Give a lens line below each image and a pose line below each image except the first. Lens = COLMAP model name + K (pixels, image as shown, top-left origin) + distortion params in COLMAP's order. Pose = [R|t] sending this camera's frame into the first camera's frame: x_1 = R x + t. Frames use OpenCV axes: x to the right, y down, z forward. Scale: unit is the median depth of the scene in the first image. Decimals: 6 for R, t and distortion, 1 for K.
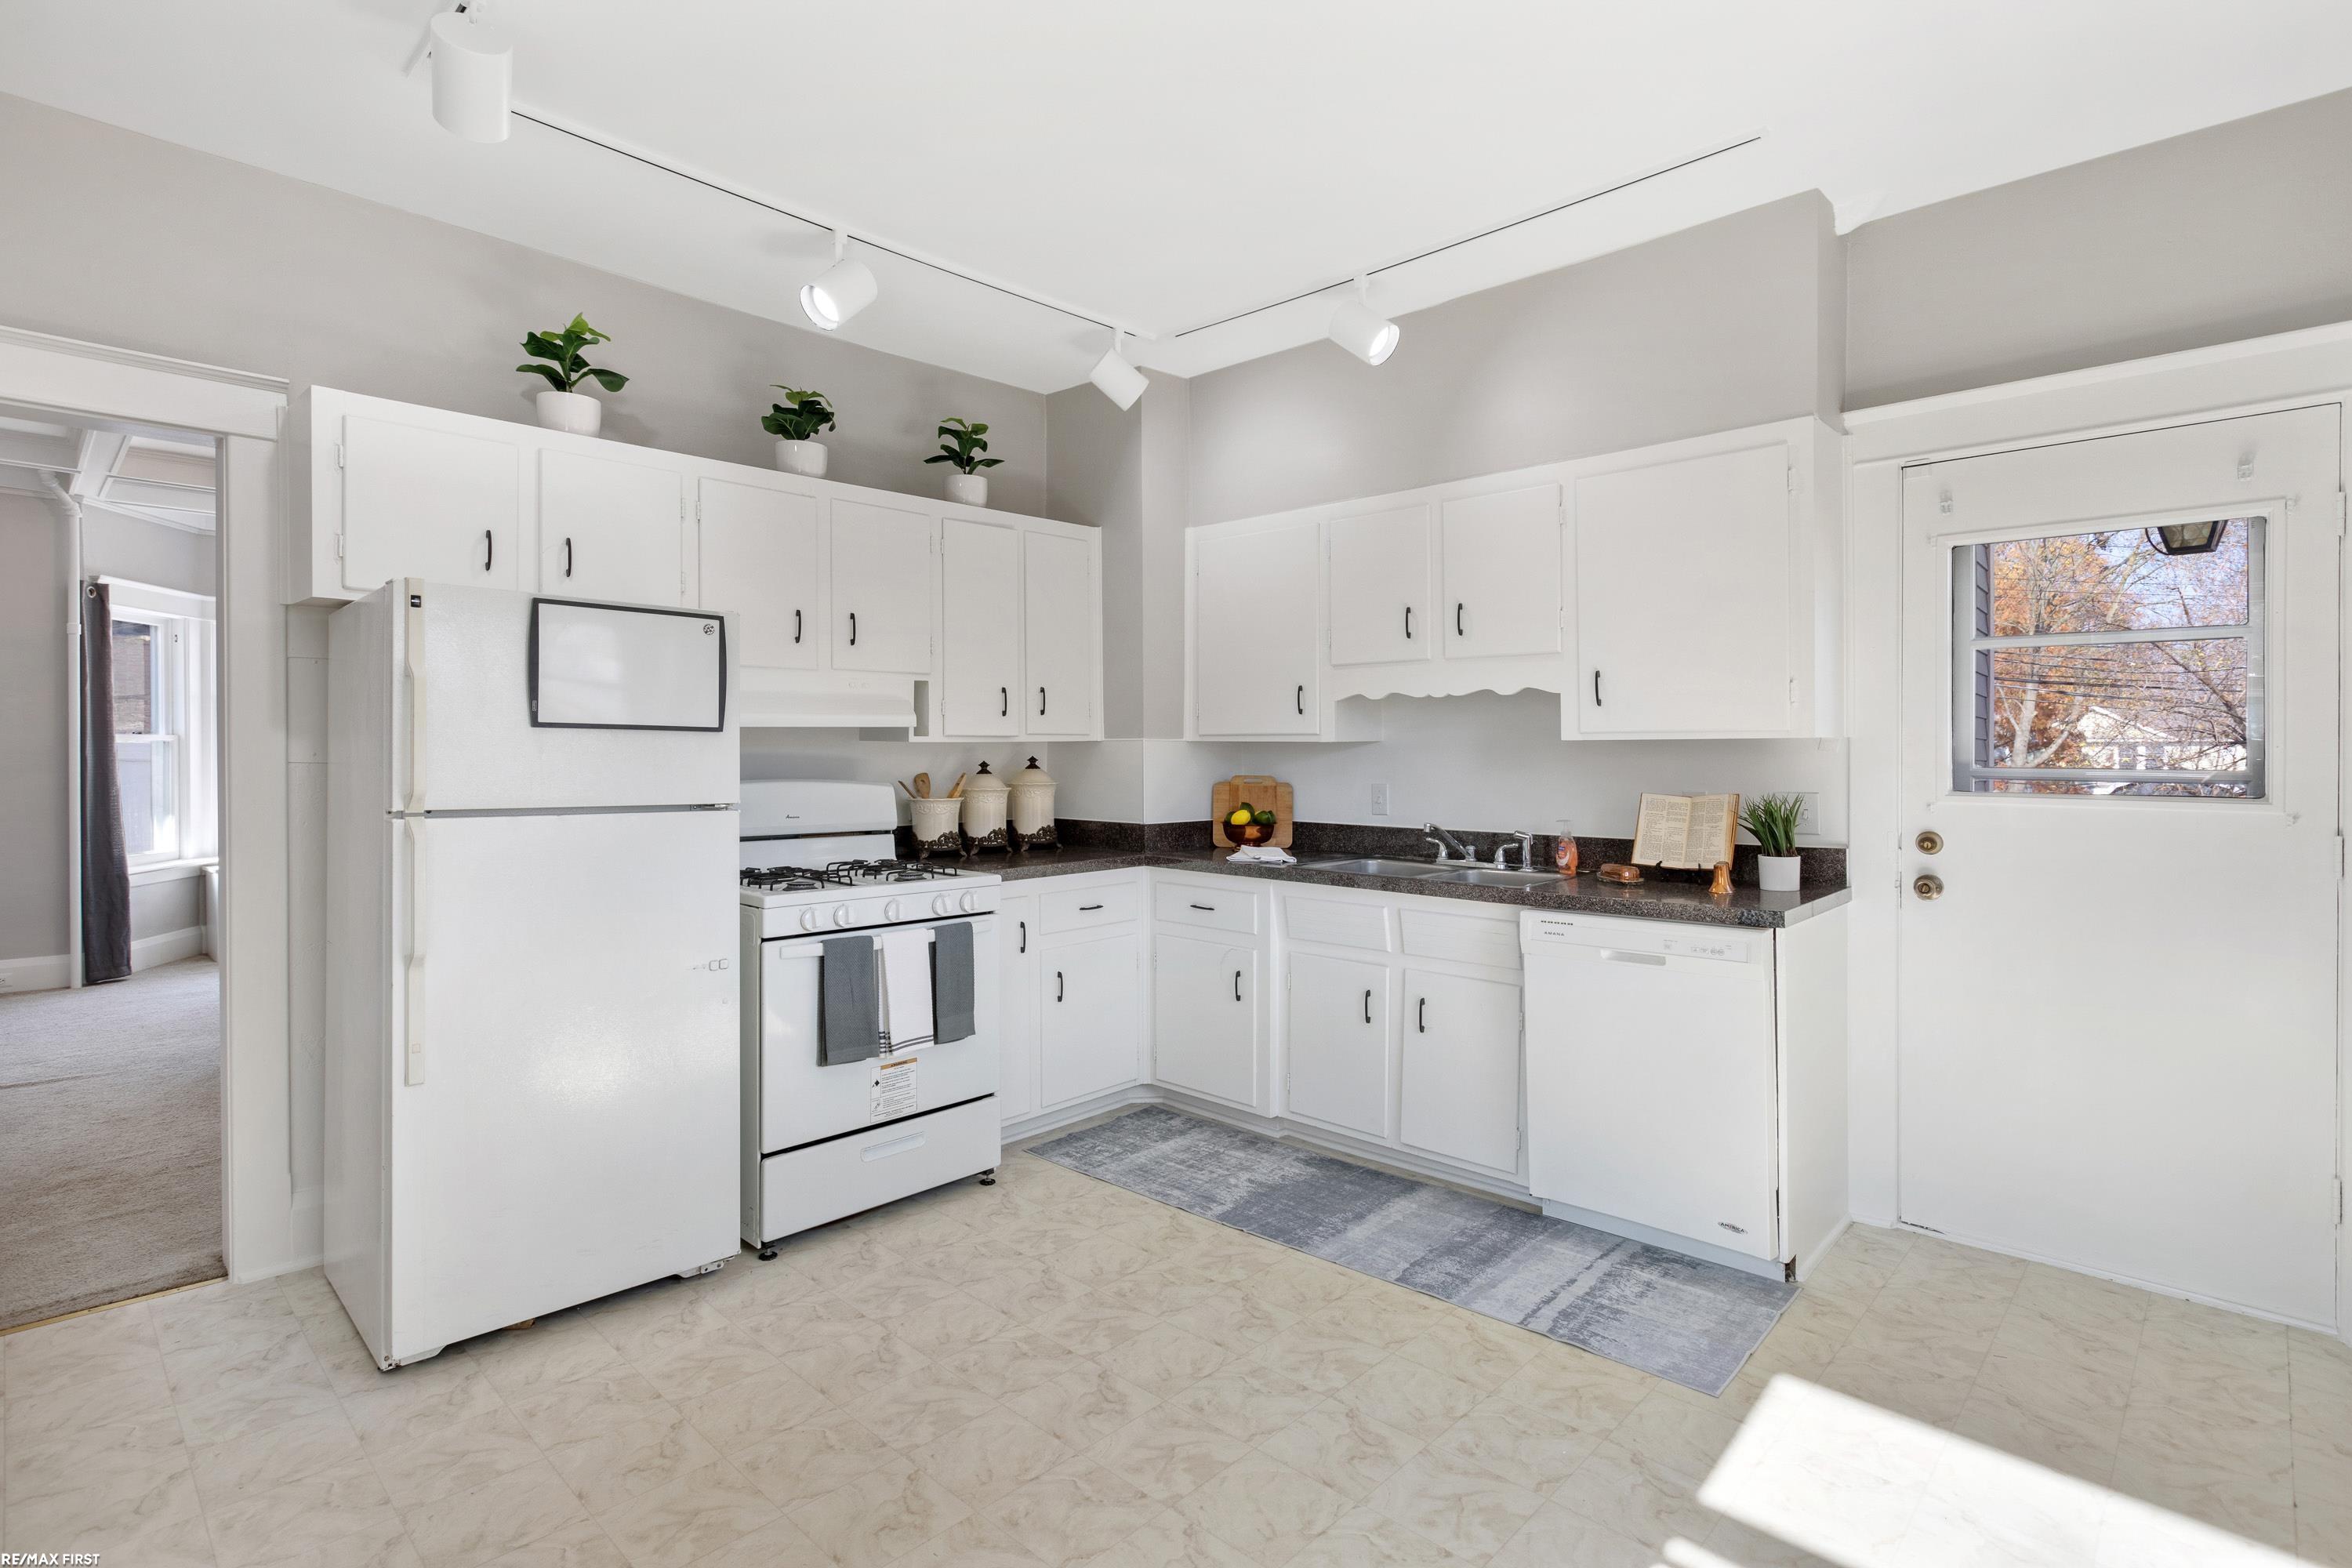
lens RADIAL K [[1133.3, 0, 1158.2], [0, 1133.3, 758.6], [0, 0, 1]] dist [0.001408, 0.000081]
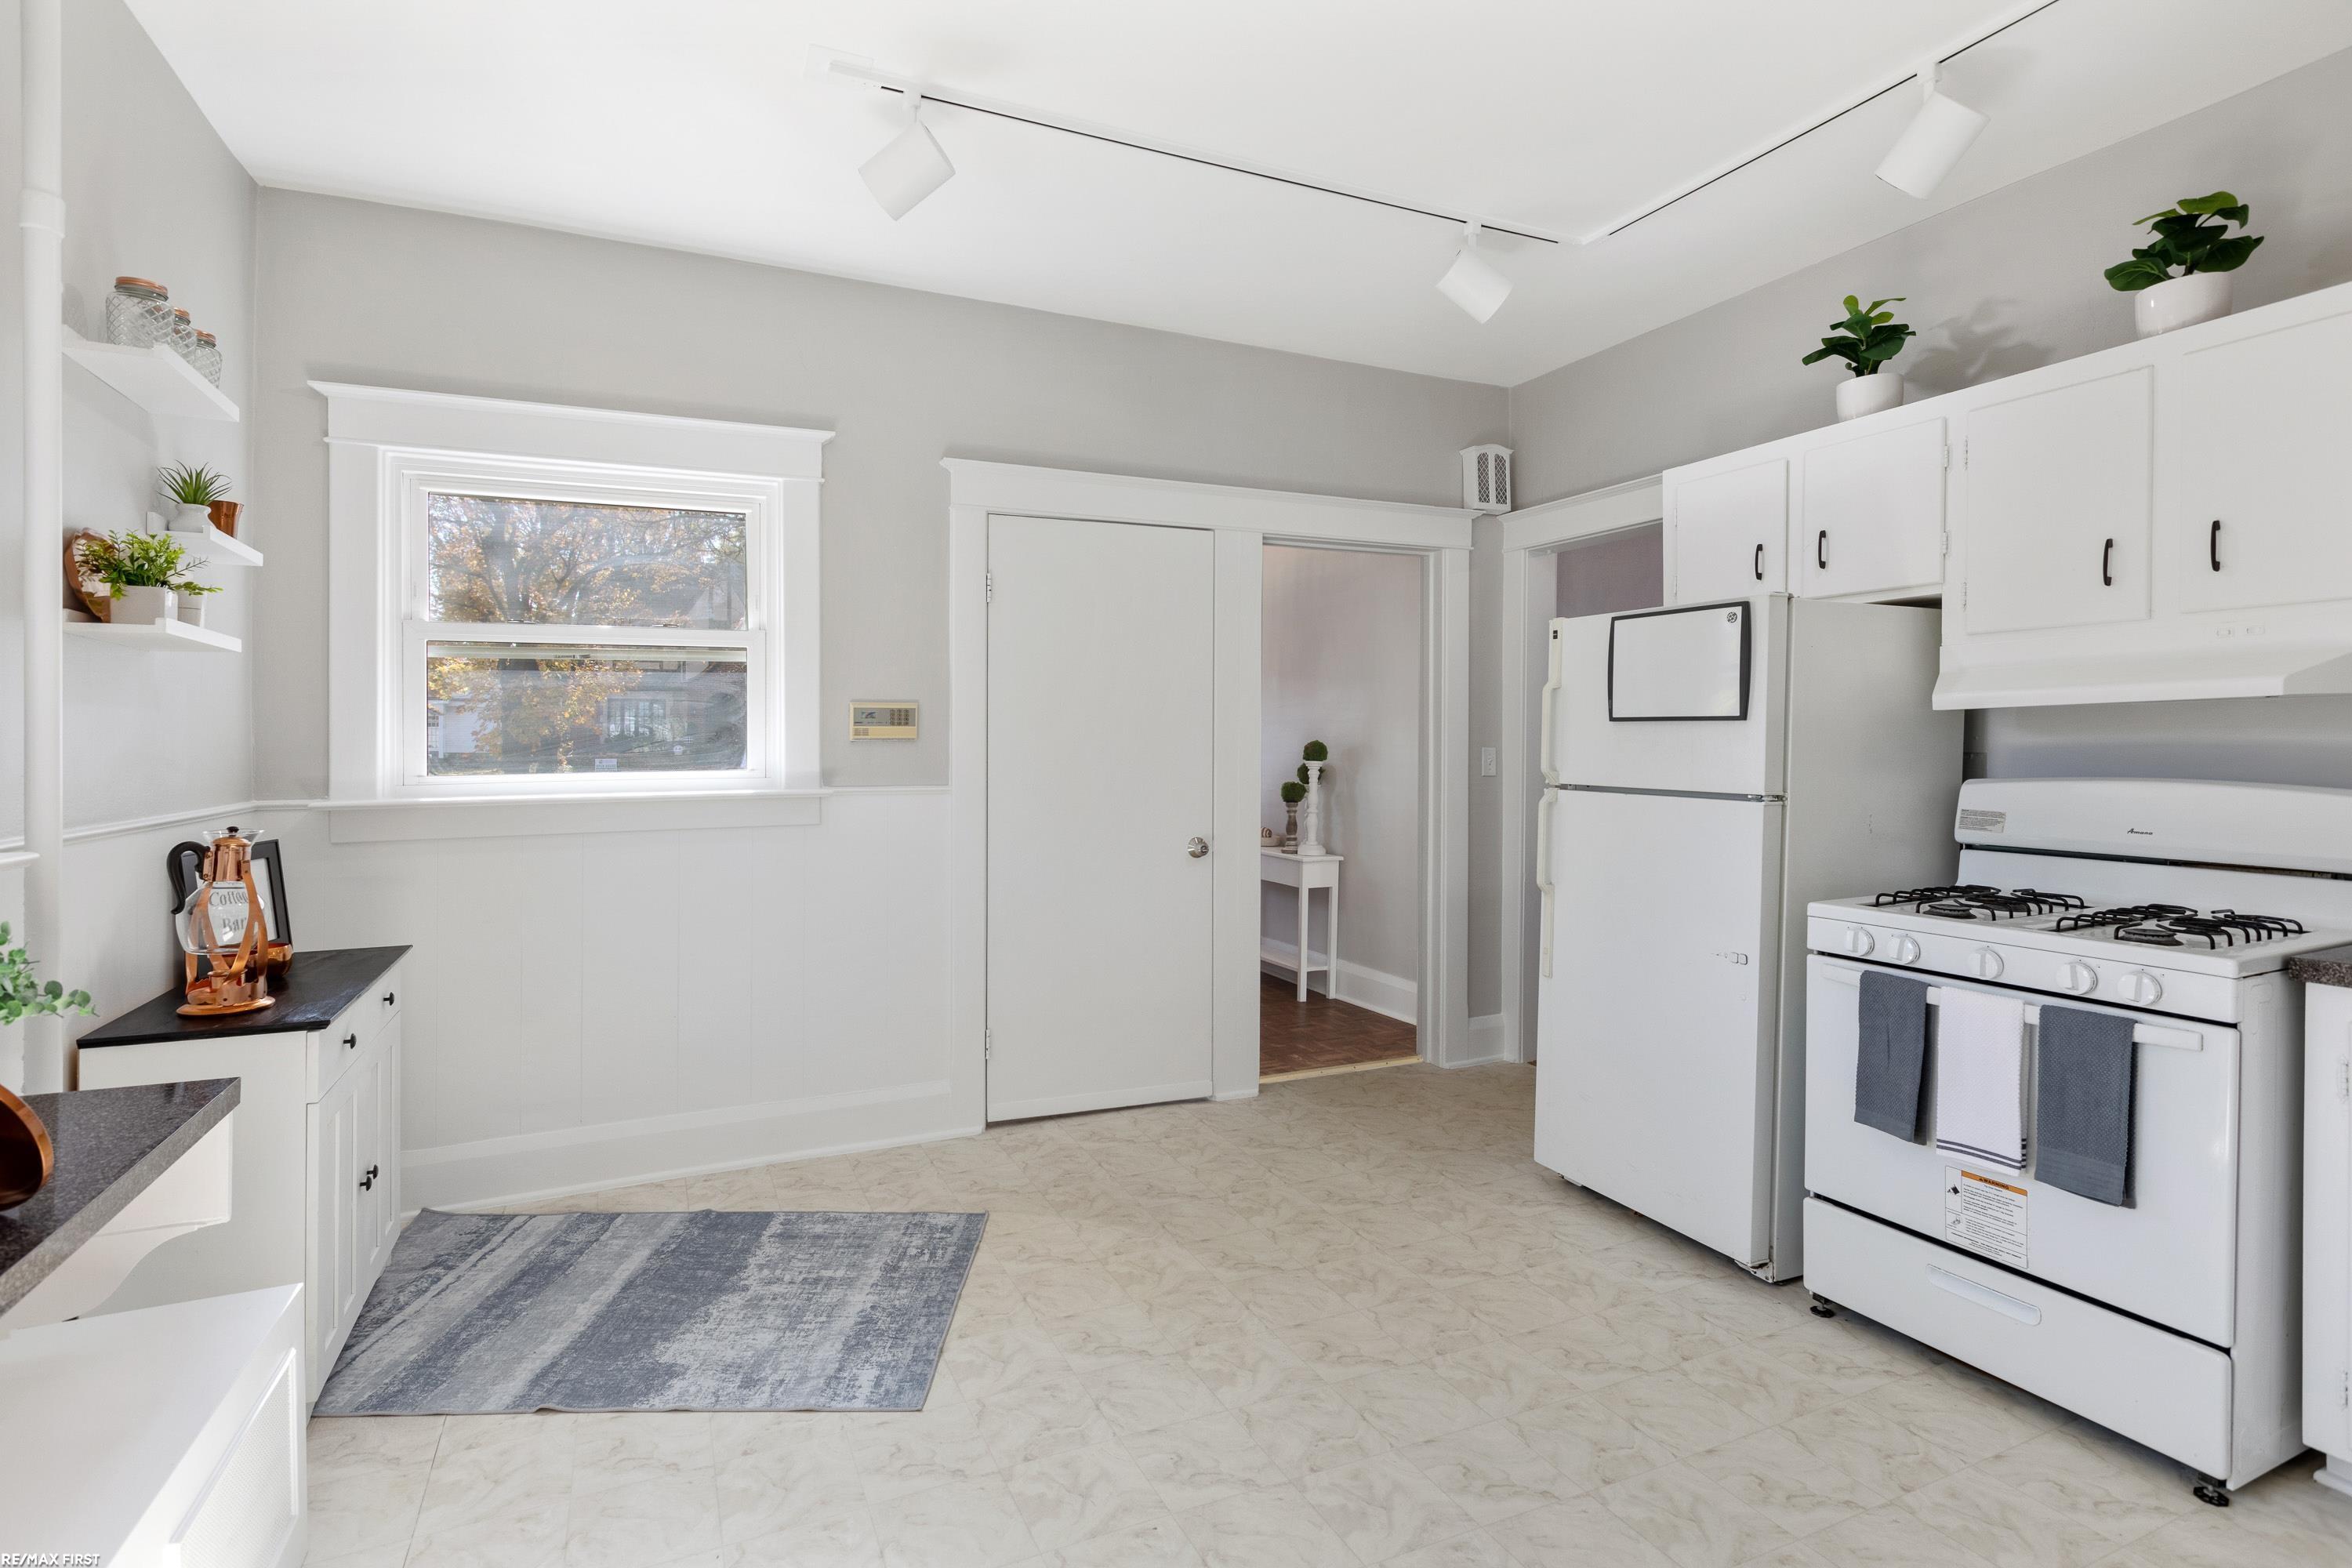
lens RADIAL K [[1133.3, 0, 1158.2], [0, 1133.3, 758.6], [0, 0, 1]] dist [0.001408, 0.000081]
pose [[-0.363066, 0.006895, -0.931738, 0.701378], [-0.005473, 0.999940, 0.009532, 0.002928], [0.931747, 0.008560, -0.363007, 0.884346]]
